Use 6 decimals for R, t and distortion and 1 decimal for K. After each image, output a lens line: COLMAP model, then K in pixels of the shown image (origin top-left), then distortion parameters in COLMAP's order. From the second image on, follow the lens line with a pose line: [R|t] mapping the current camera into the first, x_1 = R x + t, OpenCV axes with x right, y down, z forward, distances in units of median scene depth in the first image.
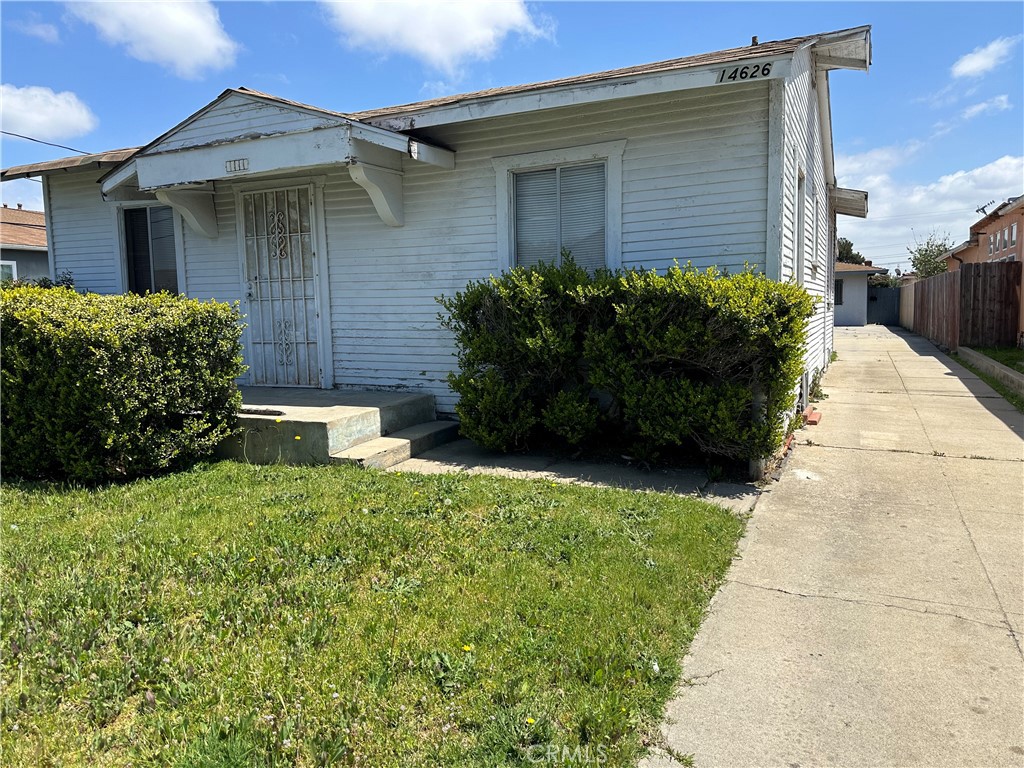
lens RADIAL K [[726.1, 0, 515.8], [0, 726.1, 388.7], [0, 0, 1]] dist [0.048675, -0.058210]
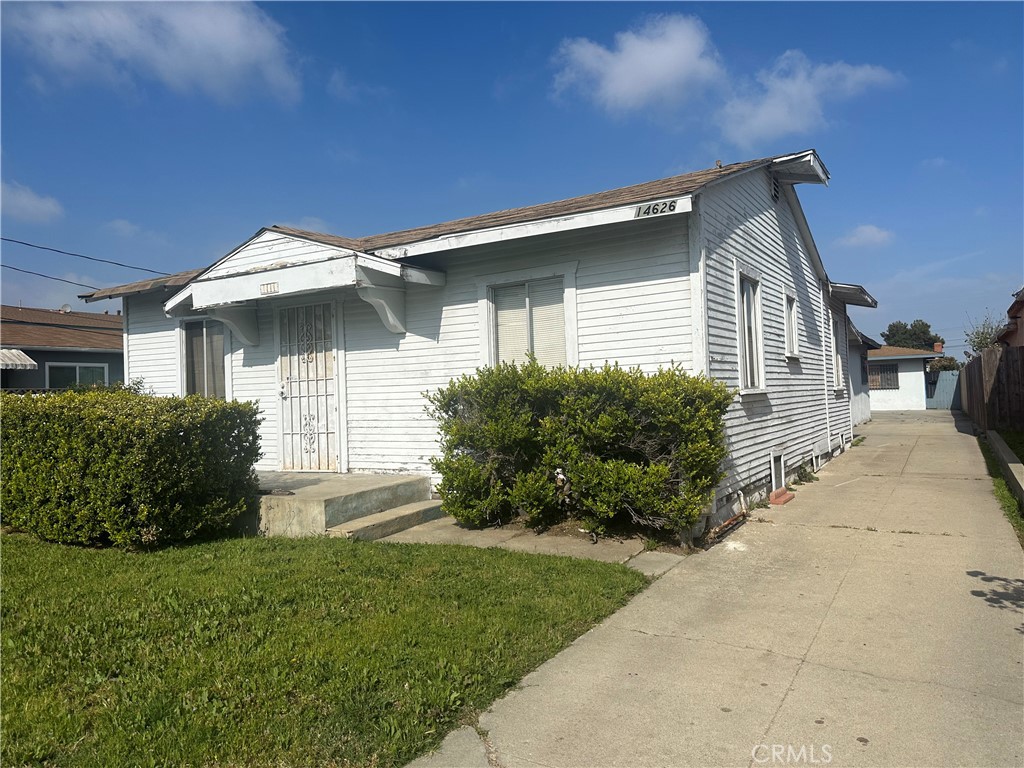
lens RADIAL K [[726.1, 0, 517.0], [0, 726.1, 379.9], [0, 0, 1]] dist [0.048675, -0.058210]
pose [[0.995600, -0.017563, -0.092043, 0.142524], [0.005243, 0.991180, -0.132416, 0.010076], [0.093557, 0.131350, 0.986911, -0.144686]]
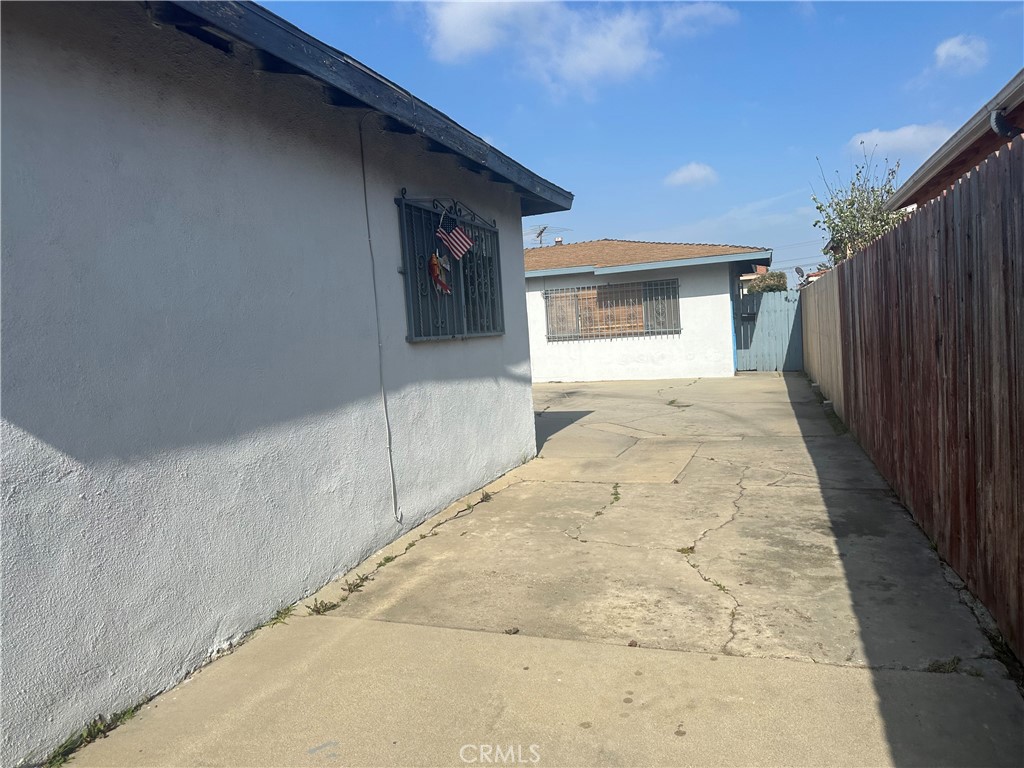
lens RADIAL K [[726.1, 0, 501.0], [0, 726.1, 381.5], [0, 0, 1]] dist [0.048675, -0.058210]
pose [[0.994946, -0.049766, 0.087207, 1.546852], [0.053755, 0.997584, -0.044007, -0.365030], [-0.084807, 0.048472, 0.995218, 2.900820]]
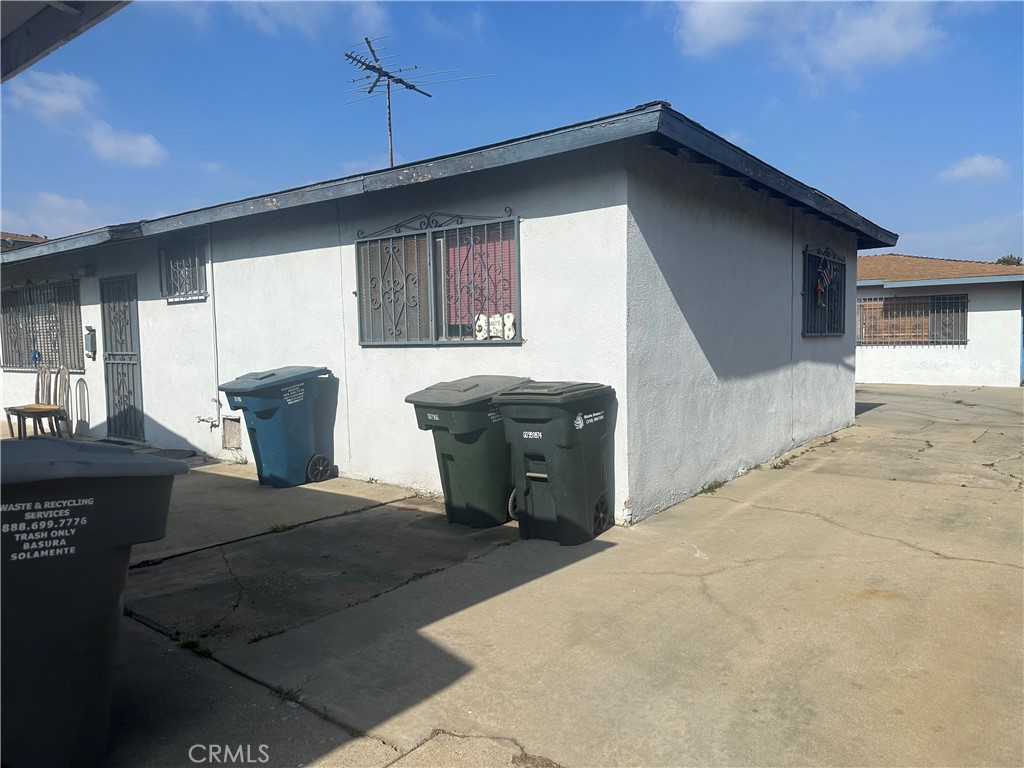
lens RADIAL K [[726.1, 0, 509.5], [0, 726.1, 386.6], [0, 0, 1]] dist [0.048675, -0.058210]
pose [[0.978586, 0.015862, -0.205224, 1.296057], [-0.025123, 0.998776, -0.042599, -0.293189], [0.204297, 0.046843, 0.977788, 2.344859]]
